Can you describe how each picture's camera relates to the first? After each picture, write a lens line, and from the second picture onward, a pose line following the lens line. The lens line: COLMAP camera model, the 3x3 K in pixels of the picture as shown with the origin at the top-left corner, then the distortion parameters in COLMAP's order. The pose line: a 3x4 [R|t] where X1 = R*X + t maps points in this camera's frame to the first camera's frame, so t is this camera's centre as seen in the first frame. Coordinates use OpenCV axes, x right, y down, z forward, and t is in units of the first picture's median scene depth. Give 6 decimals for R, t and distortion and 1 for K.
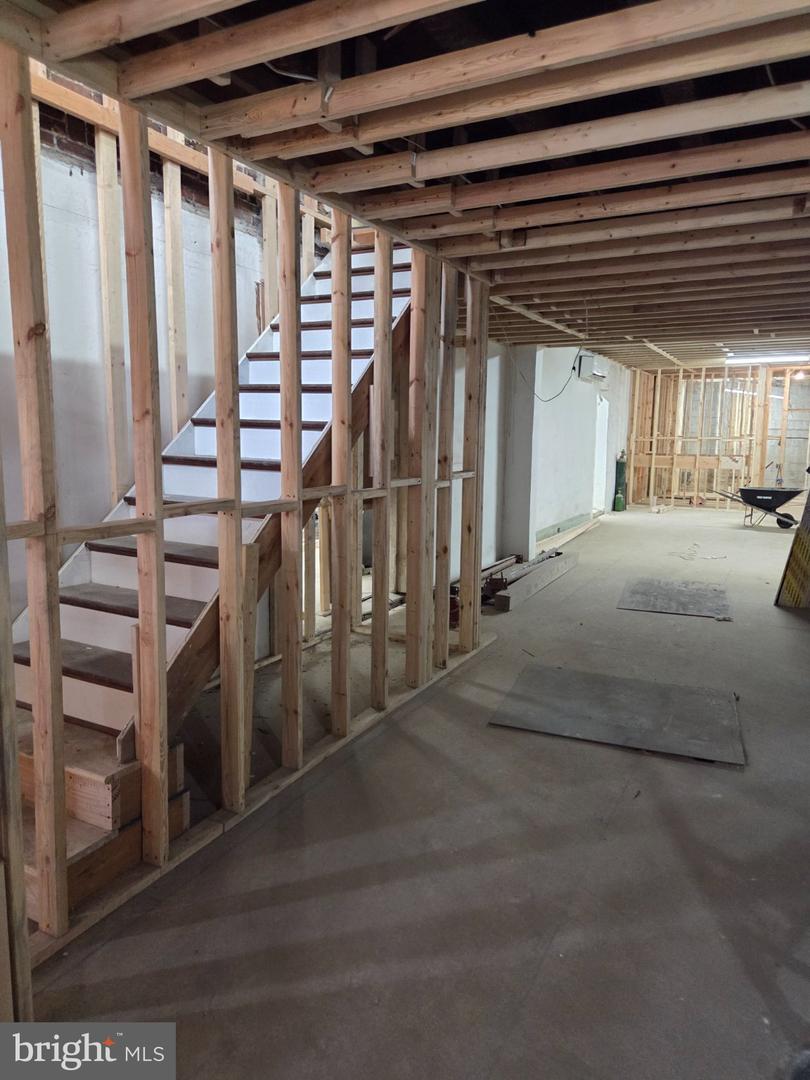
lens RADIAL K [[712.7, 0, 388.2], [0, 712.7, 537.8], [0, 0, 1]] dist [0.074416, -0.068750]
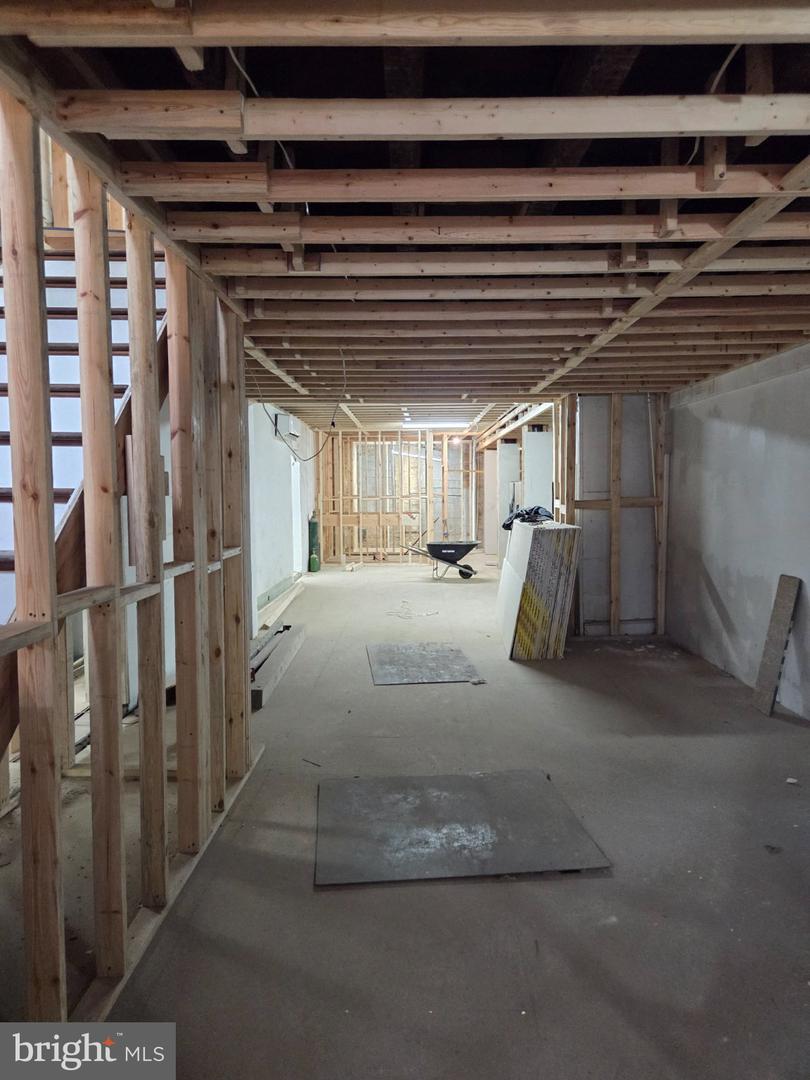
lens RADIAL K [[712.7, 0, 388.2], [0, 712.7, 537.8], [0, 0, 1]] dist [0.074416, -0.068750]
pose [[0.883821, -0.046264, 0.465531, -0.113848], [0.083685, 0.994683, -0.060026, -0.045065], [-0.460279, 0.092010, 0.882993, 0.241939]]
